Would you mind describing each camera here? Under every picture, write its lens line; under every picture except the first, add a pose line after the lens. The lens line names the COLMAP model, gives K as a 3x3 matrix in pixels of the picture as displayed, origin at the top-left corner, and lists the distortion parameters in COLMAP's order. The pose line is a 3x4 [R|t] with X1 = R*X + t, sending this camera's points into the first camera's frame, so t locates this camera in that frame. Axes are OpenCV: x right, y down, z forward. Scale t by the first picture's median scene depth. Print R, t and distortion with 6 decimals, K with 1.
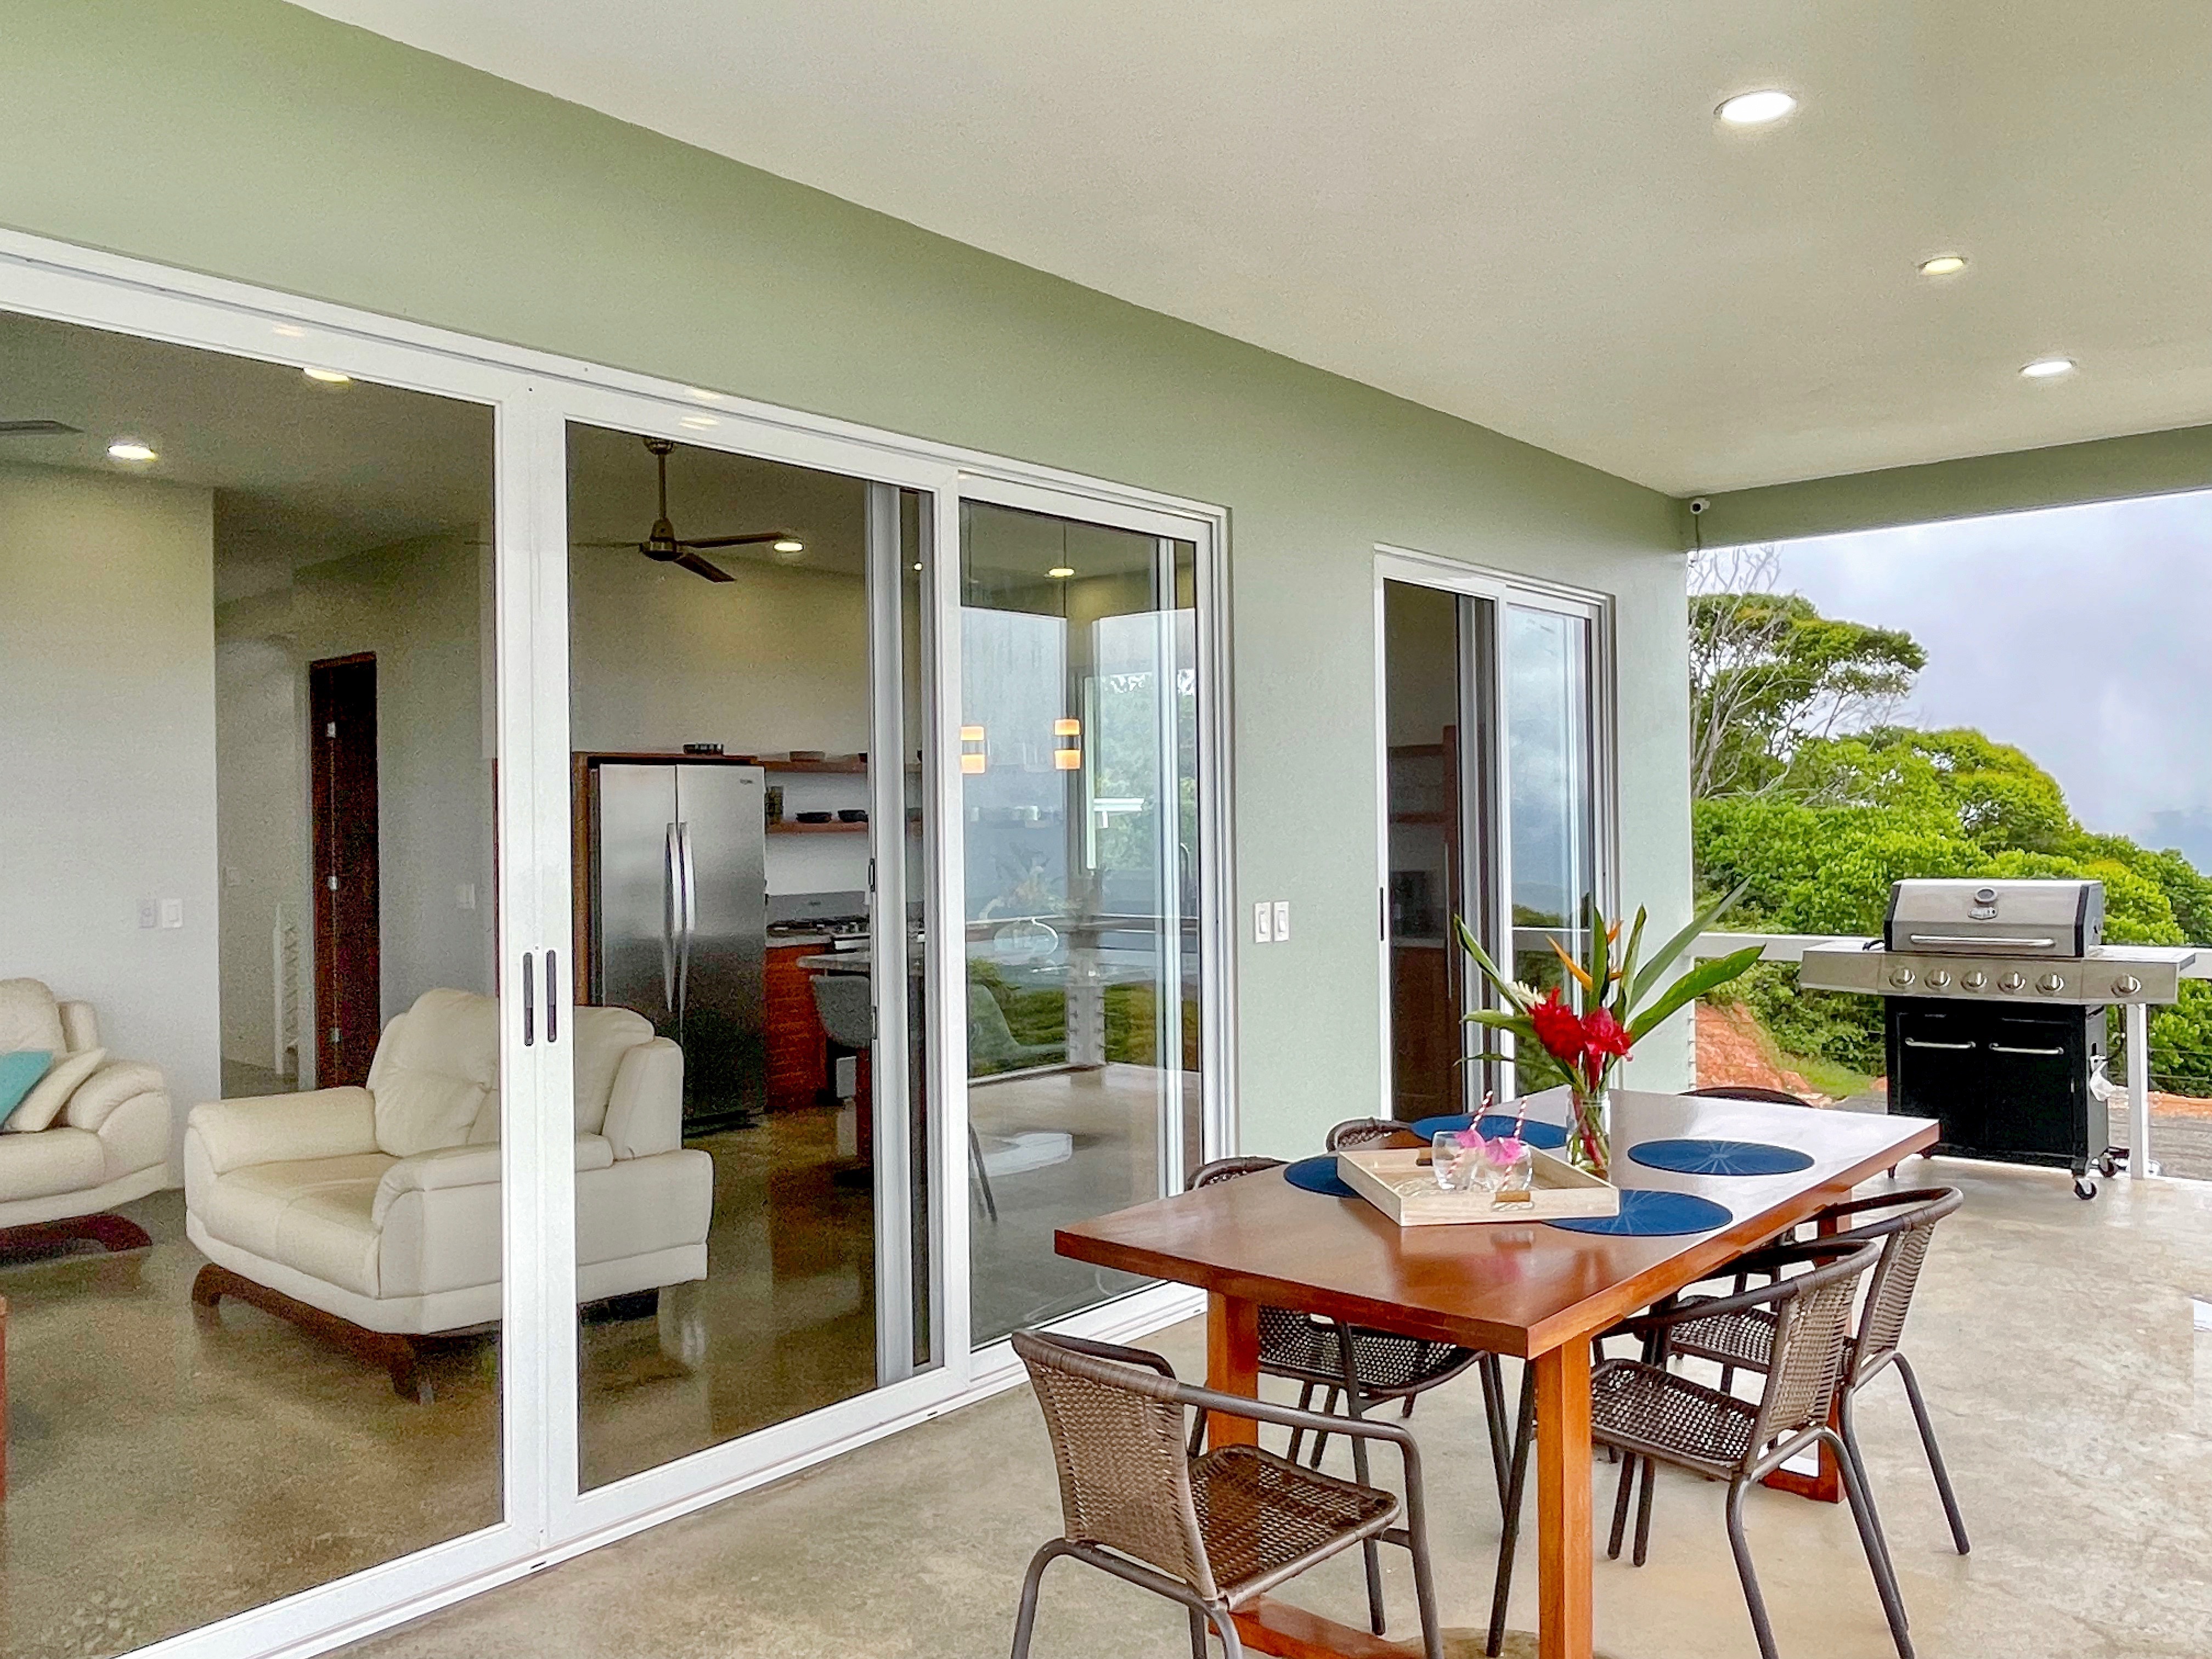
lens RADIAL K [[1663.7, 0, 1106.0], [0, 1663.7, 829.5], [0, 0, 1]] dist [0.002670, 0.000606]
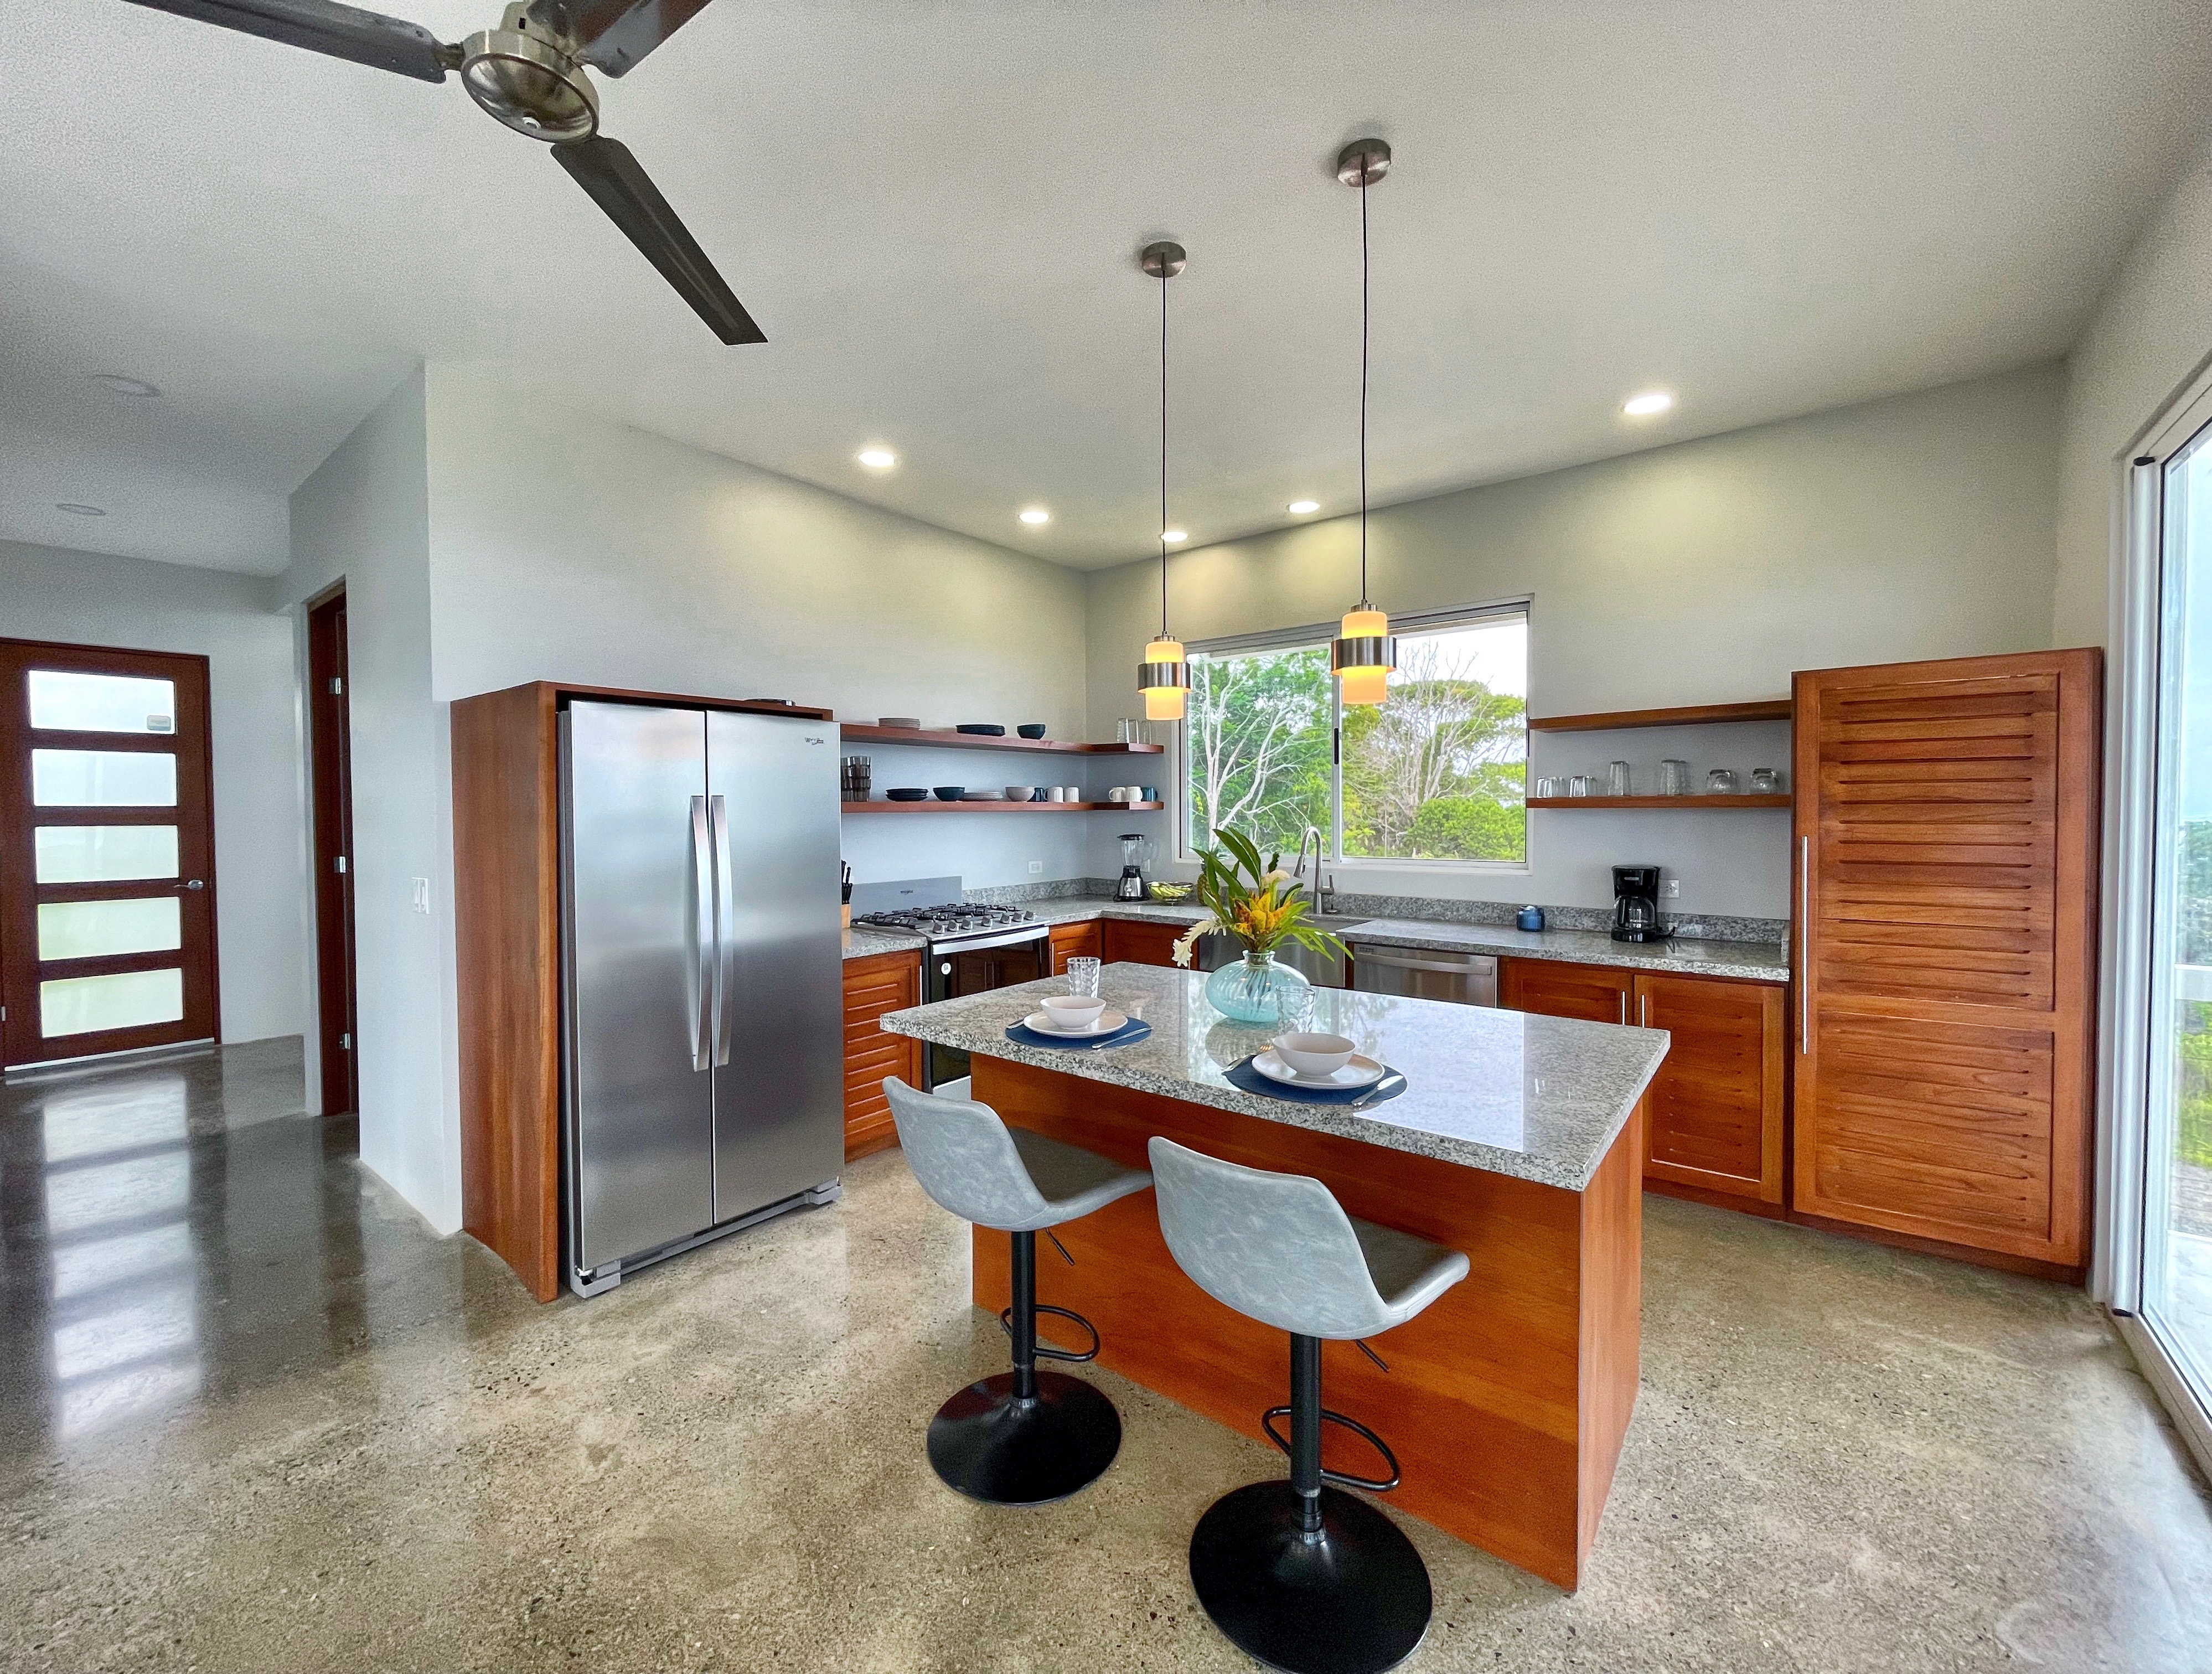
lens RADIAL K [[889.7, 0, 1107.5], [0, 889.7, 832.3], [0, 0, 1]] dist [-0.000442, 0.000085]
pose [[0.998905, 0.009355, 0.045844, -0.094666], [-0.010338, 0.999721, 0.021260, 0.001403], [-0.045632, -0.021711, 0.998722, 0.548038]]
